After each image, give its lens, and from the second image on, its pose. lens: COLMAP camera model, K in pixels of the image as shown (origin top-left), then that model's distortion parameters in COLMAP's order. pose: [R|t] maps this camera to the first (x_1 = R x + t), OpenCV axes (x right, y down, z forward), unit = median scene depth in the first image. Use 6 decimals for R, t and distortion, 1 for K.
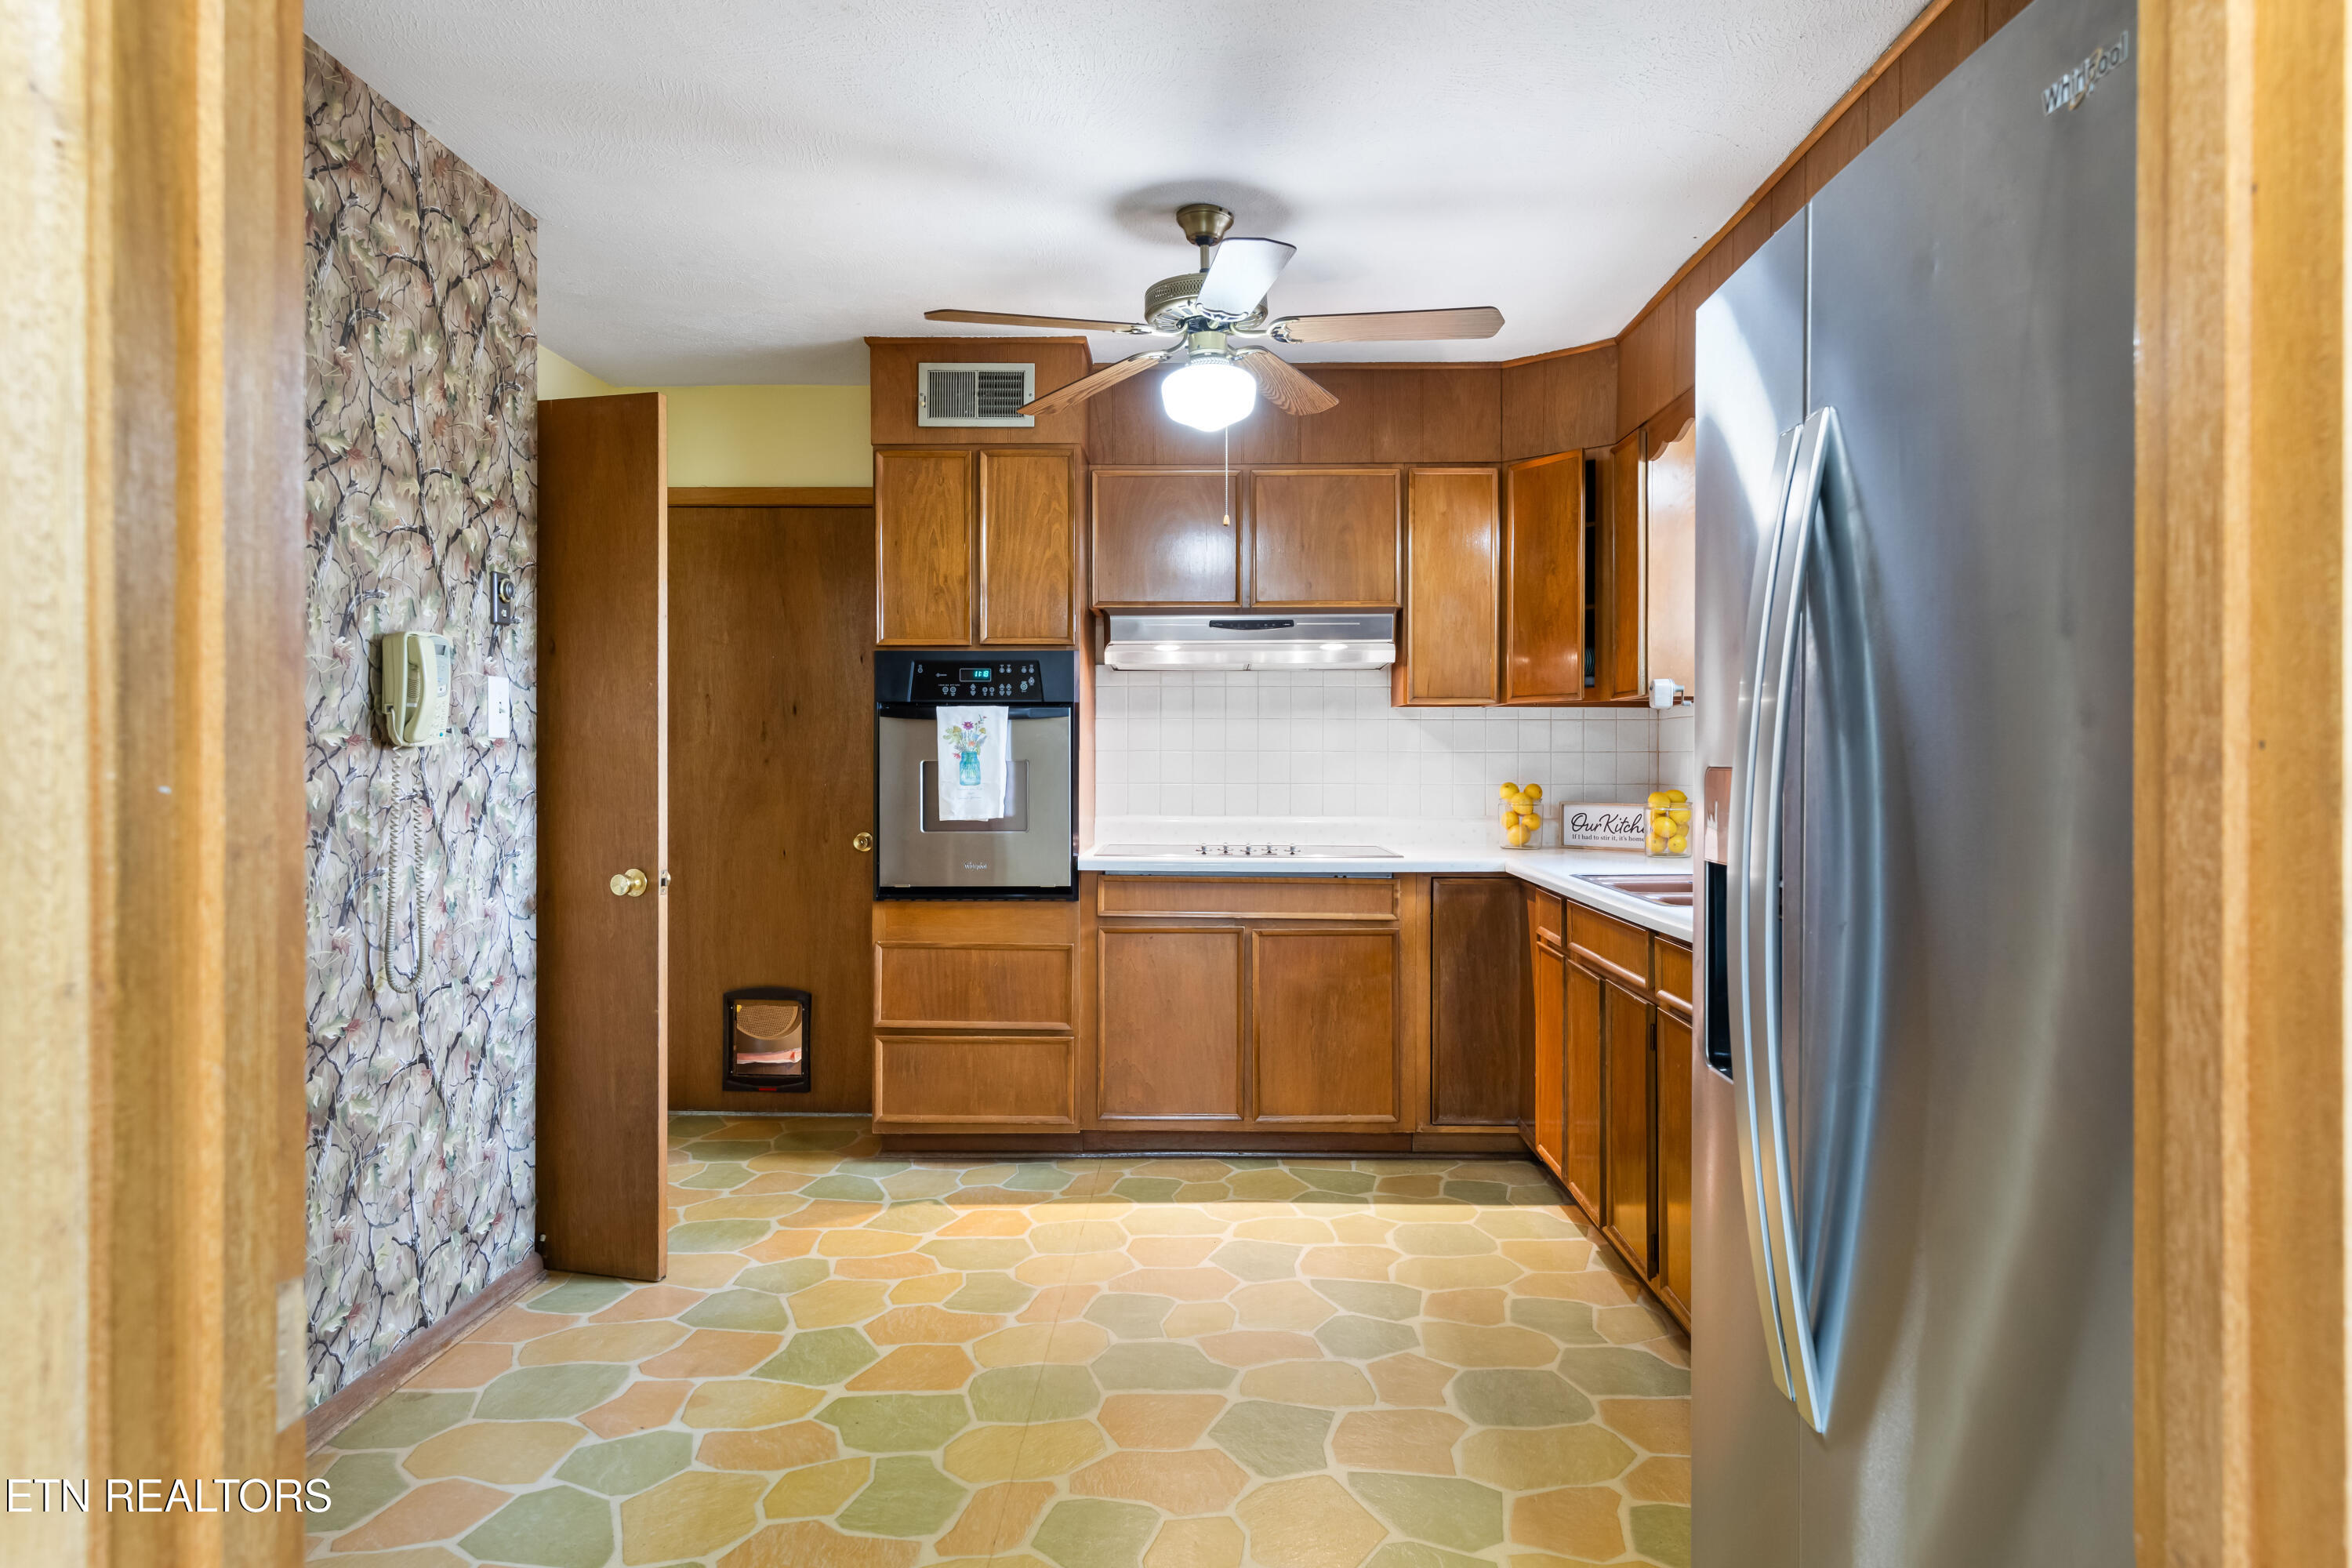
lens RADIAL K [[1445.2, 0, 1181.6], [0, 1445.2, 771.6], [0, 0, 1]] dist [0.006589, 0.001034]
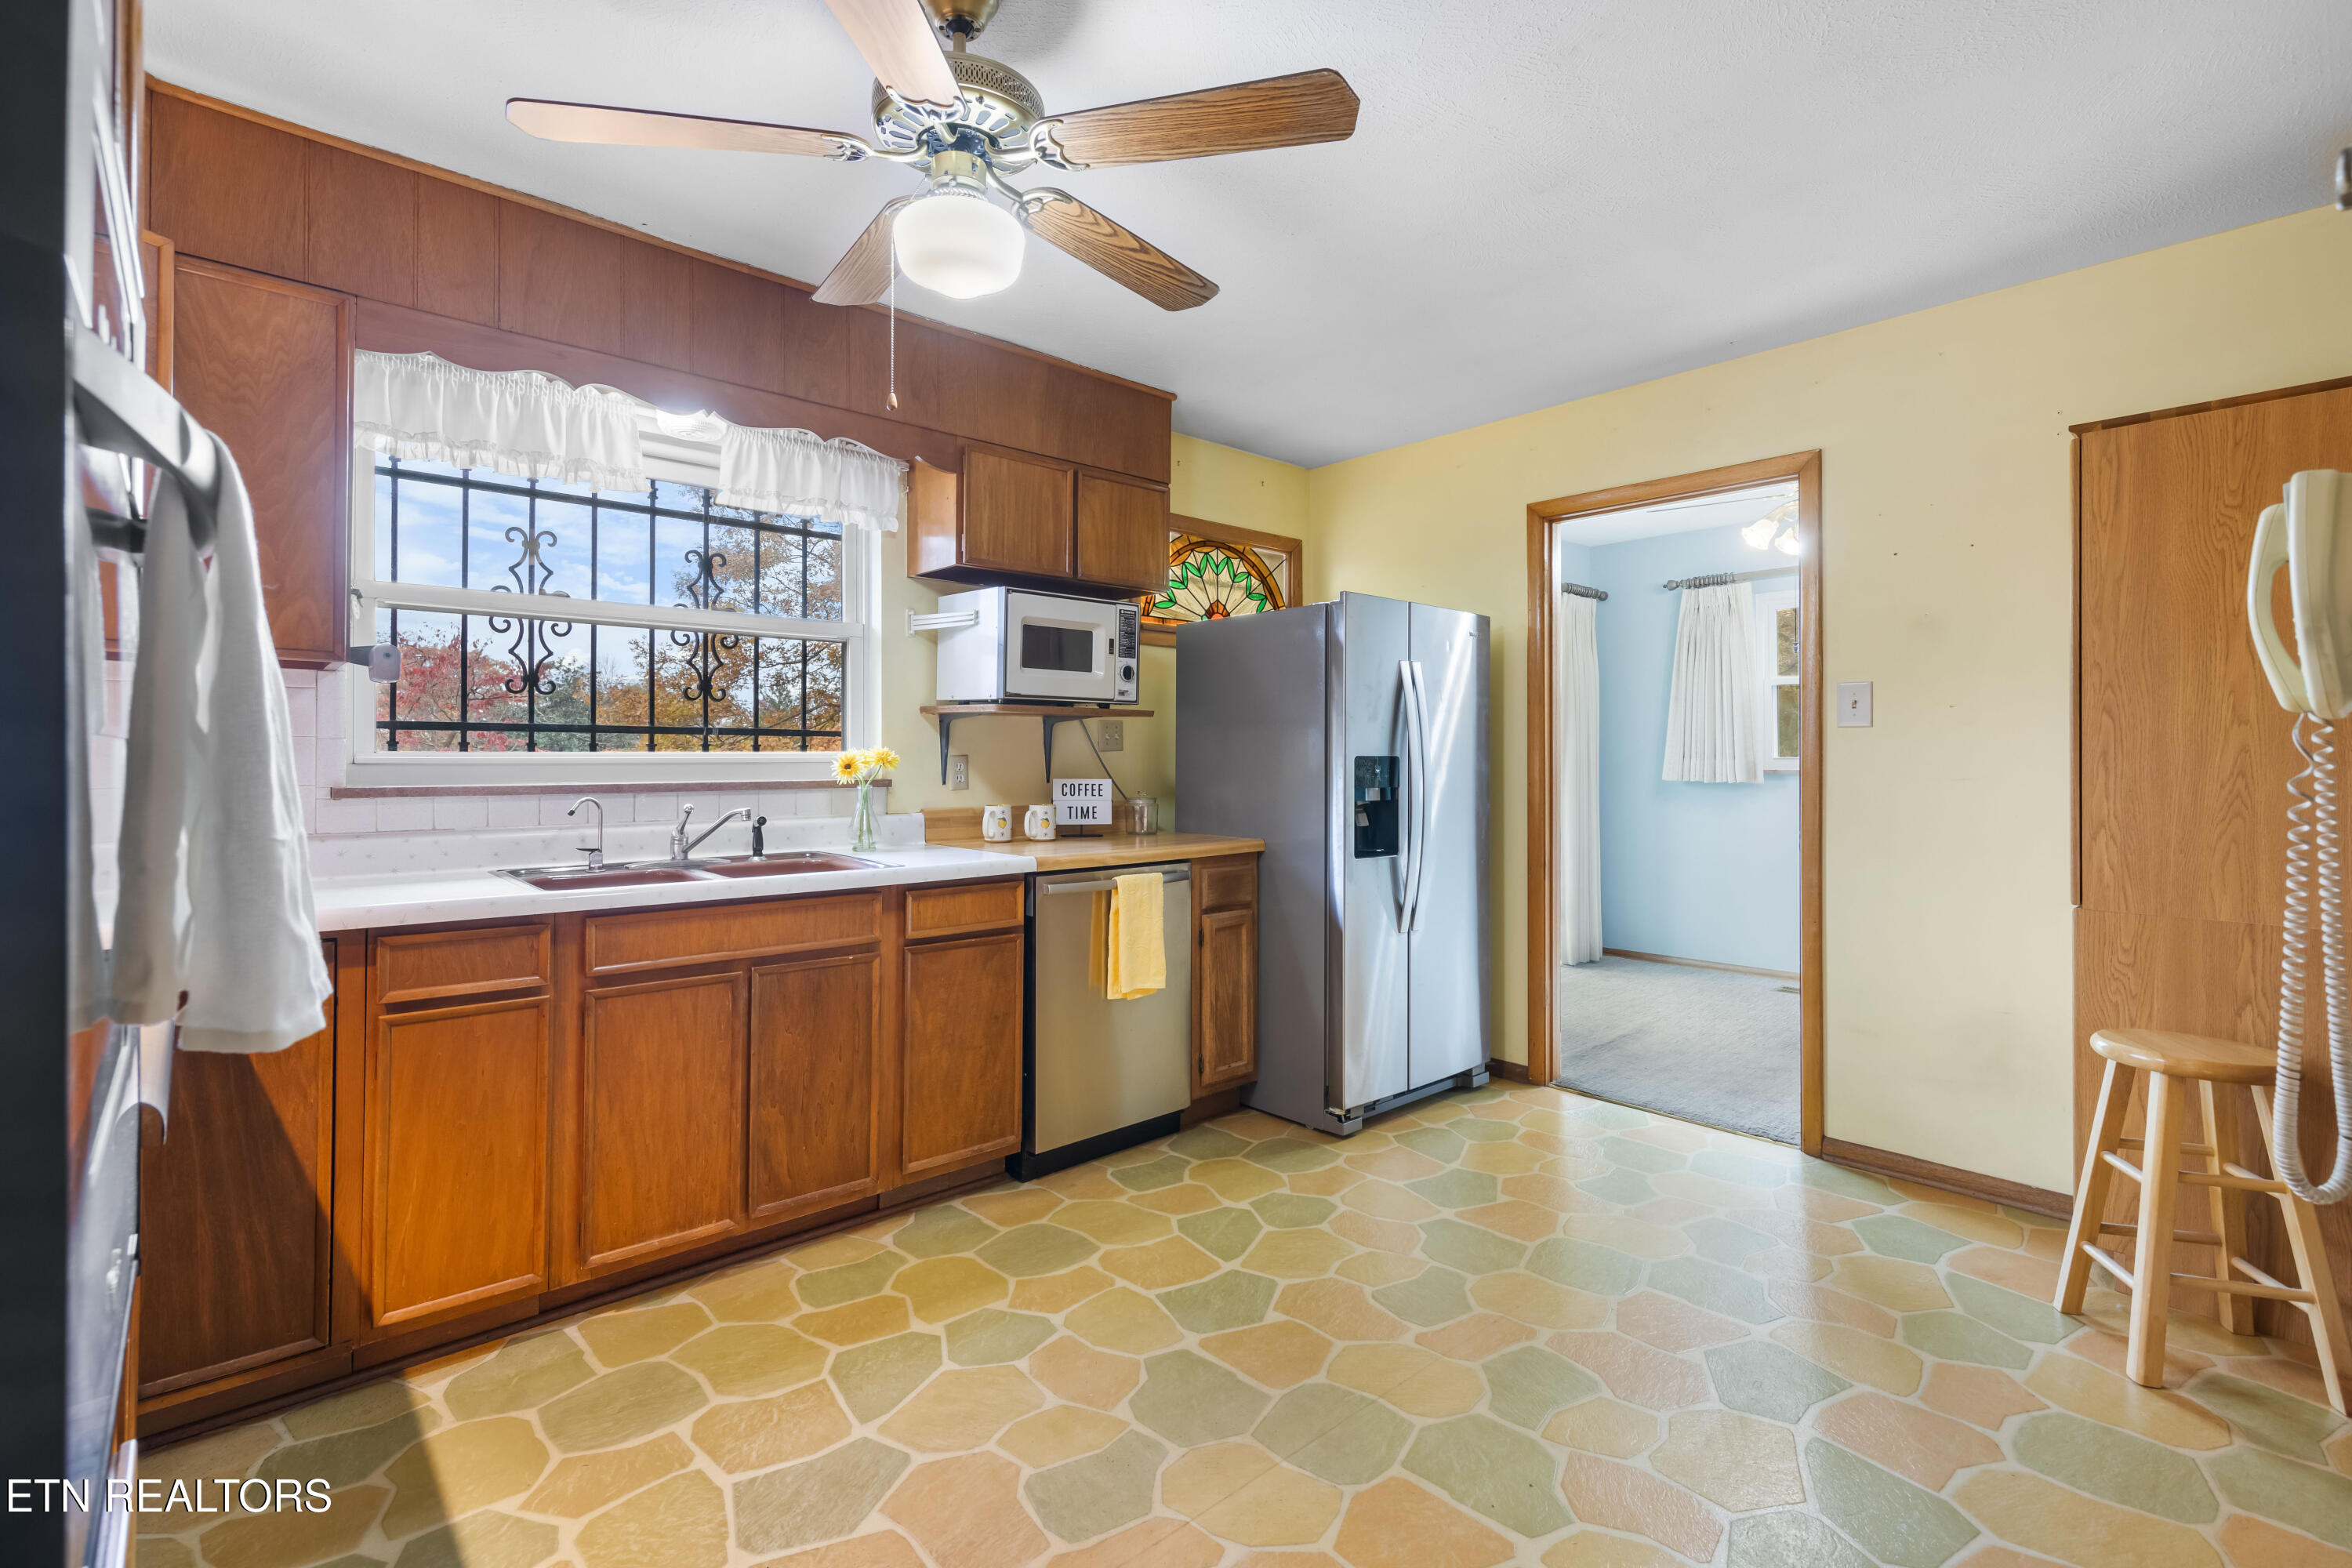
lens RADIAL K [[1067.7, 0, 1164.8], [0, 1067.7, 752.2], [0, 0, 1]] dist [0.004067, 0.000108]
pose [[-0.679415, 0.002066, 0.733752, -0.387248], [0.002633, 0.999996, -0.000377, -0.005007], [-0.733750, 0.001676, -0.679418, 1.121915]]
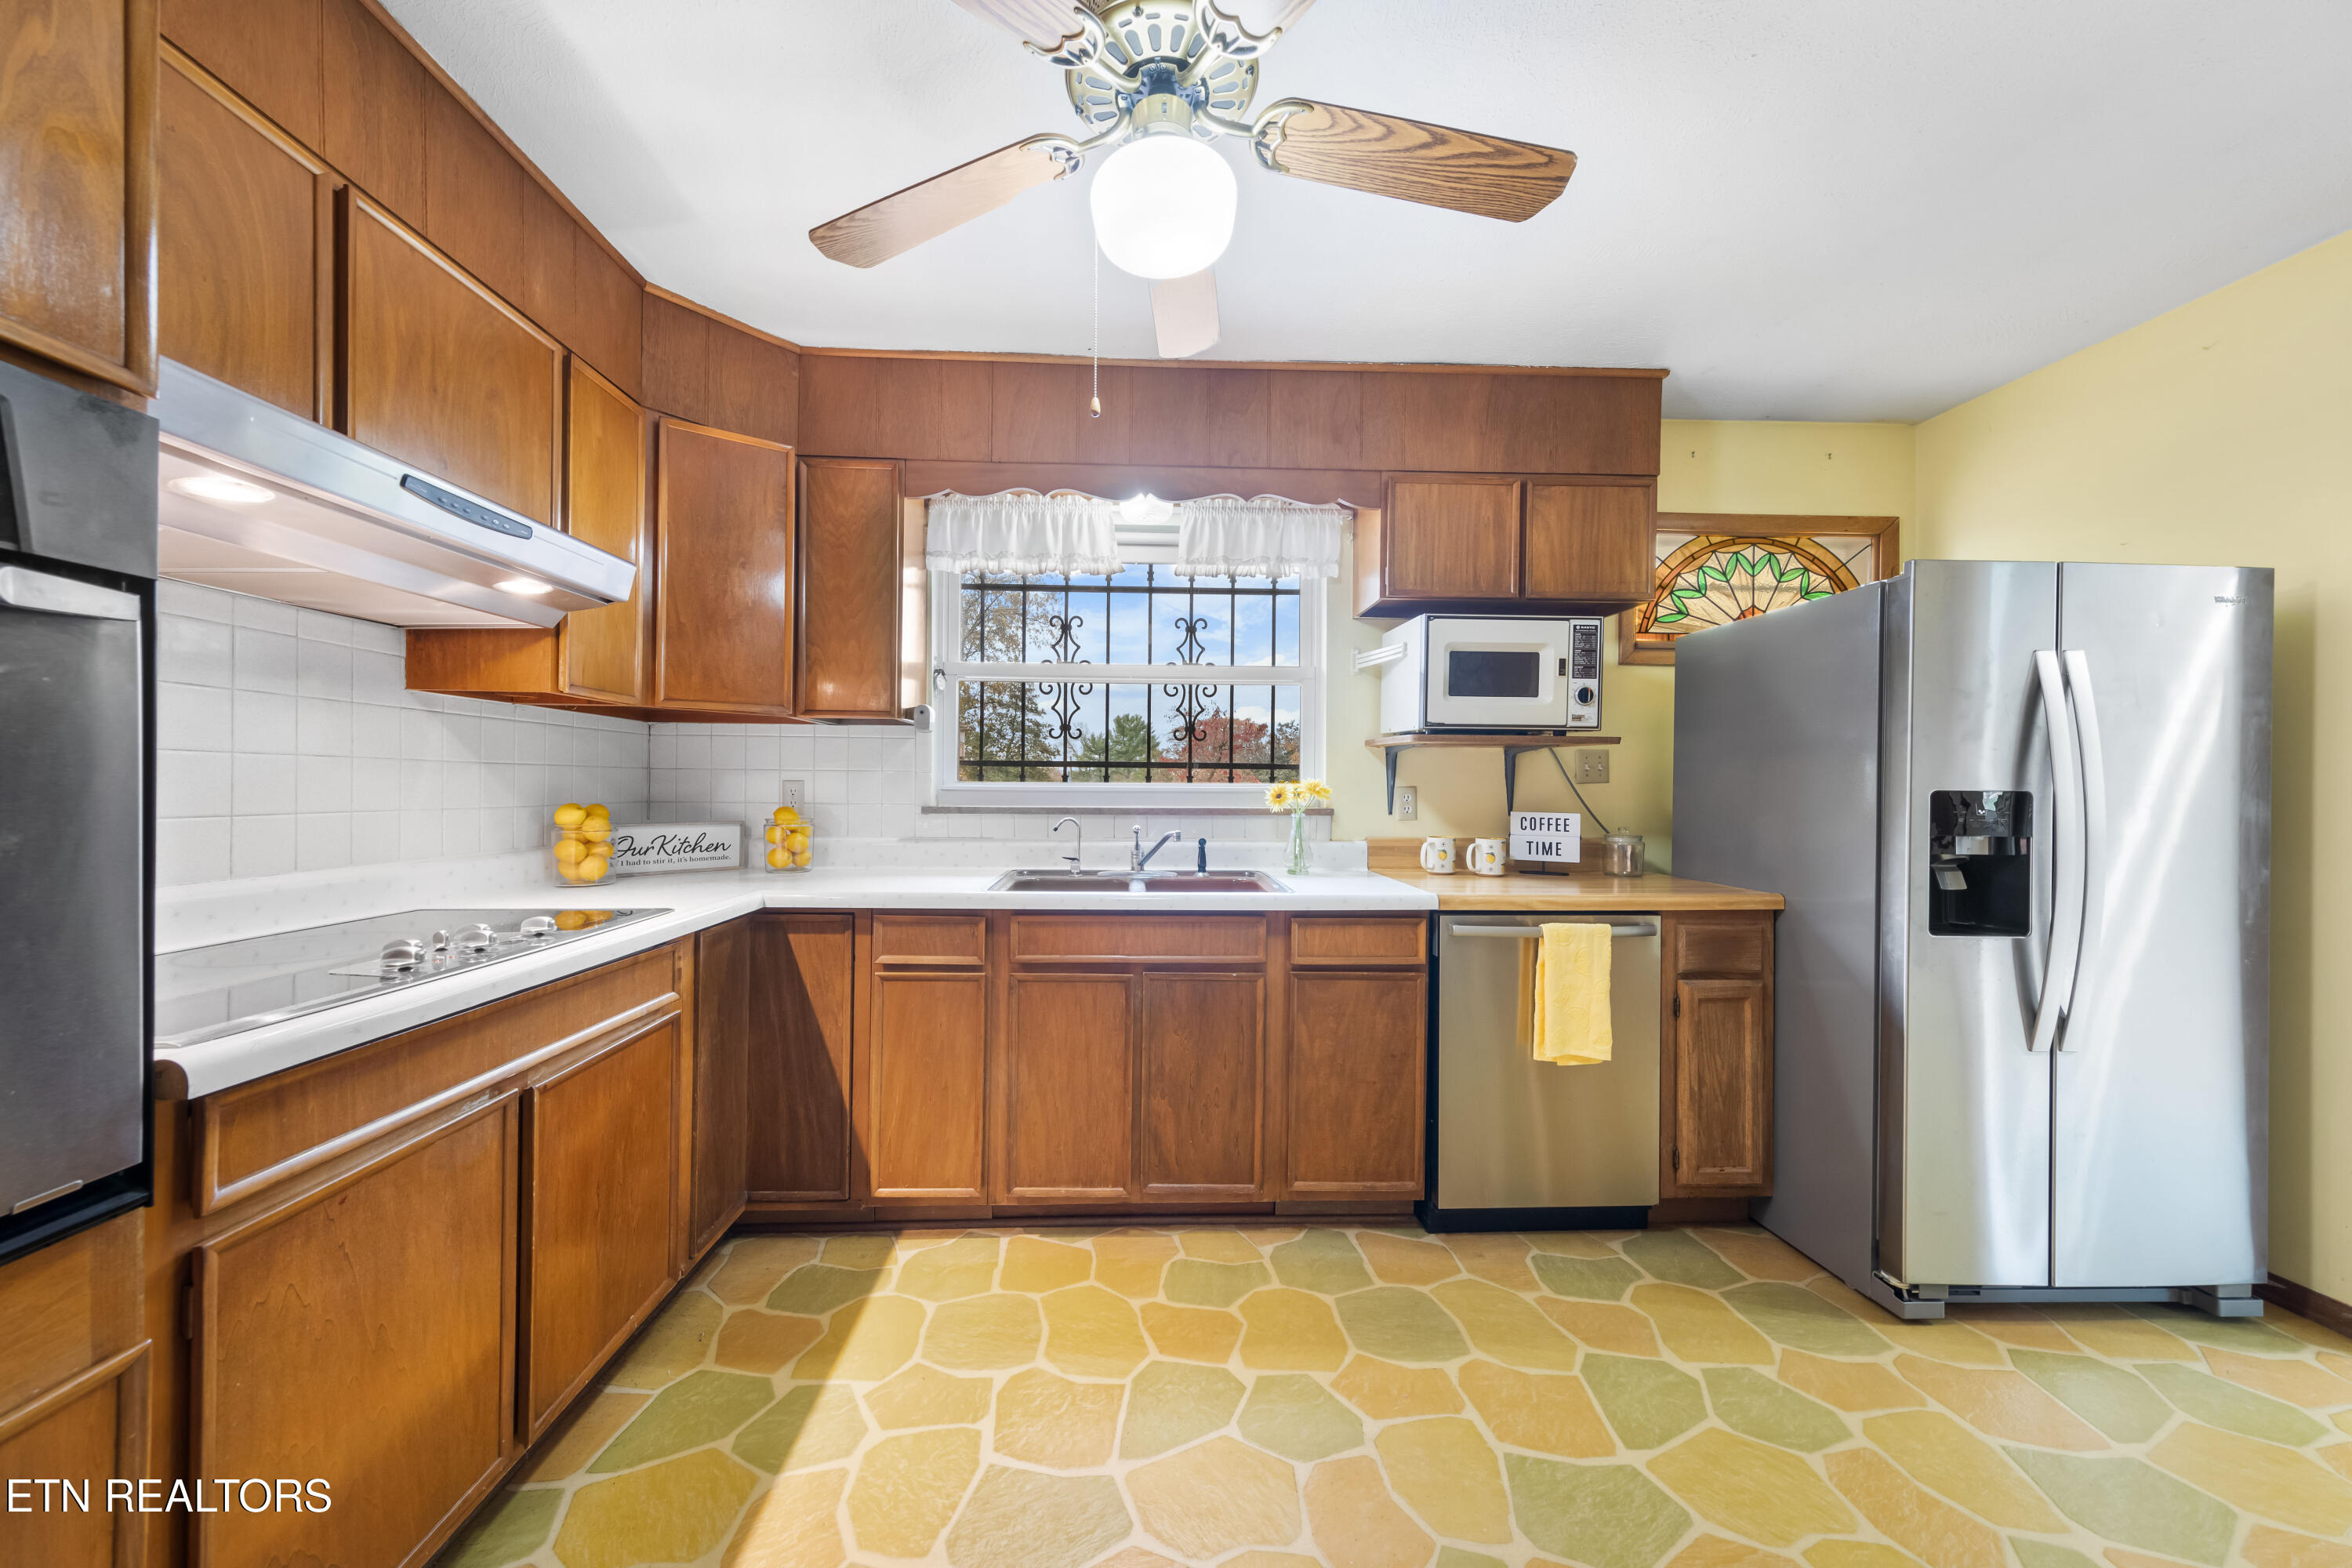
lens RADIAL K [[813.2, 0, 1156.6], [0, 813.2, 789.1], [0, 0, 1]] dist [0.007934, -0.000622]
pose [[-0.055629, -0.004995, 0.998439, -0.300885], [-0.002424, 0.999985, 0.004868, -0.004019], [-0.998449, -0.002150, -0.055640, 0.889466]]
